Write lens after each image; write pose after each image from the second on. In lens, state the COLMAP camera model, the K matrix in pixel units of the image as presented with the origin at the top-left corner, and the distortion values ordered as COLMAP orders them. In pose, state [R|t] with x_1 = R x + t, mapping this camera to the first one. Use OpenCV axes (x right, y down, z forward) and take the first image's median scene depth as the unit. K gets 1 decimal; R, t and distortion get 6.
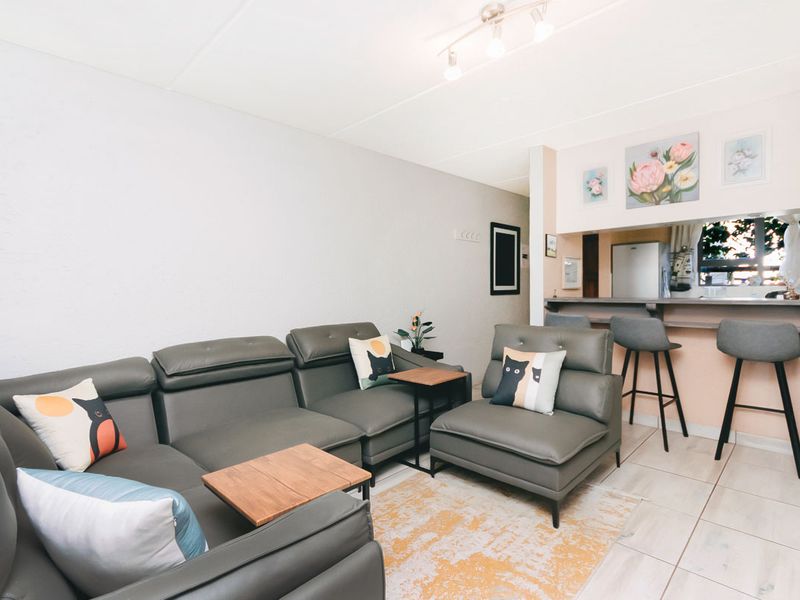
lens RADIAL K [[410.2, 0, 407.1], [0, 410.2, 307.1], [0, 0, 1]] dist [0.017733, -0.000371]
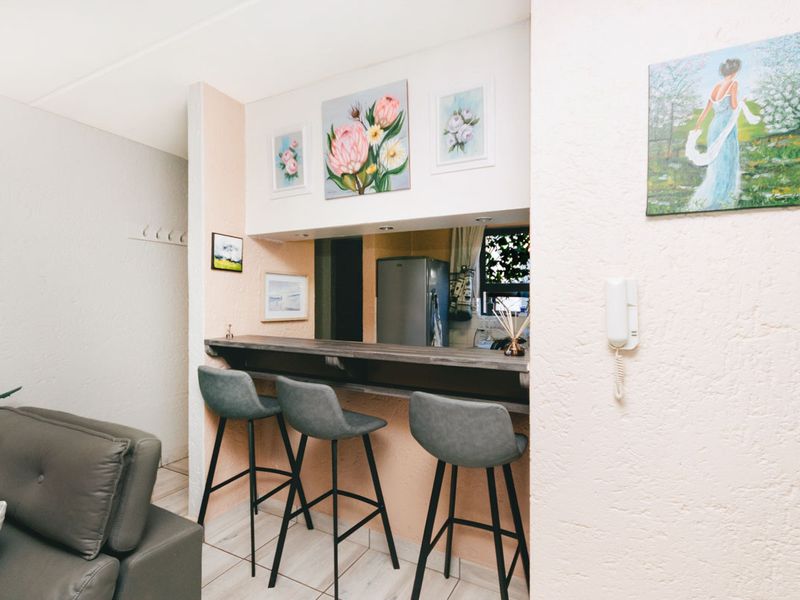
lens RADIAL K [[419.4, 0, 388.2], [0, 419.4, 310.7], [0, 0, 1]] dist [0.003802, 0.001116]
pose [[0.964550, 0.016361, 0.263392, 0.487060], [-0.009613, 0.999592, -0.026886, -0.055407], [-0.263725, 0.023401, 0.964314, 0.386164]]
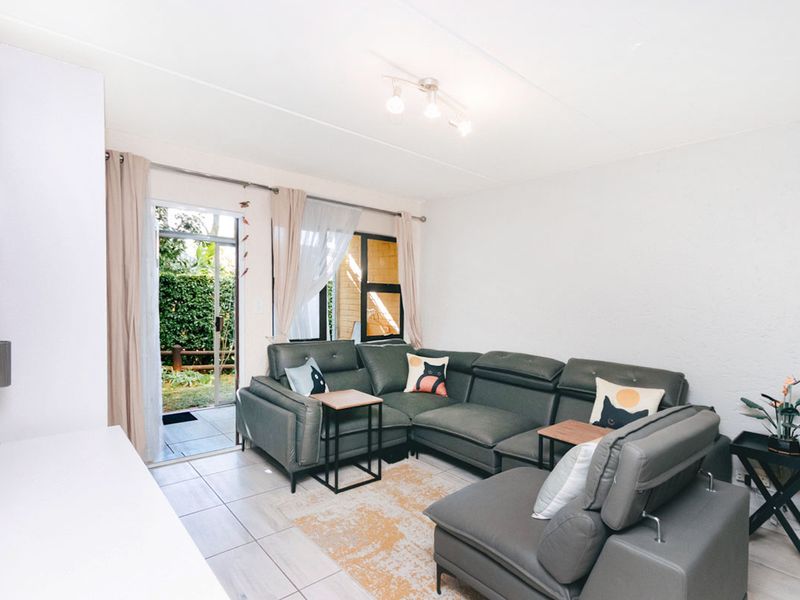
lens RADIAL K [[419.4, 0, 388.2], [0, 419.4, 310.7], [0, 0, 1]] dist [0.003802, 0.001116]
pose [[-0.114199, 0.037204, -0.992761, 0.788512], [-0.069145, 0.996577, 0.045301, -0.074895], [0.991049, 0.073818, -0.111235, 0.587090]]
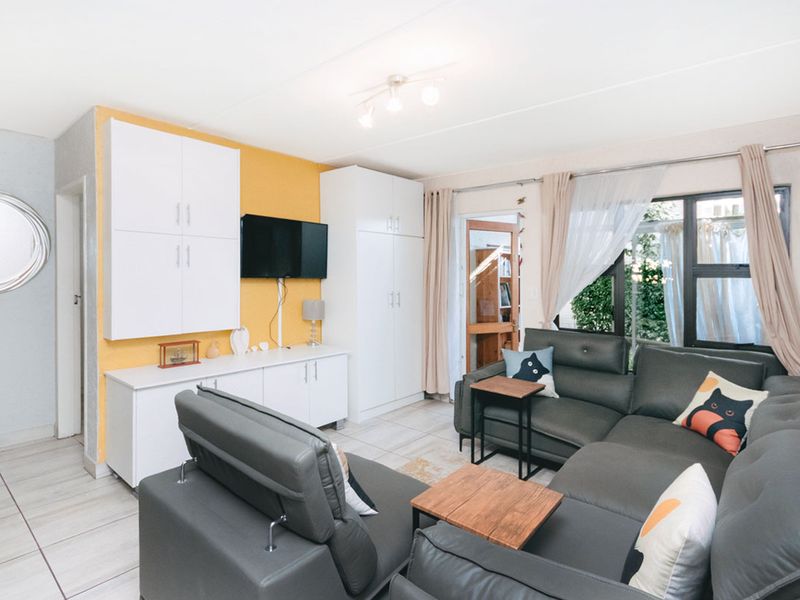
lens RADIAL K [[418.5, 0, 415.7], [0, 418.5, 304.0], [0, 0, 1]] dist [-0.000350, 0.000710]
pose [[-0.996699, 0.000297, -0.081186, 0.140045], [-0.008759, 0.993762, 0.111173, -0.109749], [0.080712, 0.111518, -0.990479, 1.286492]]
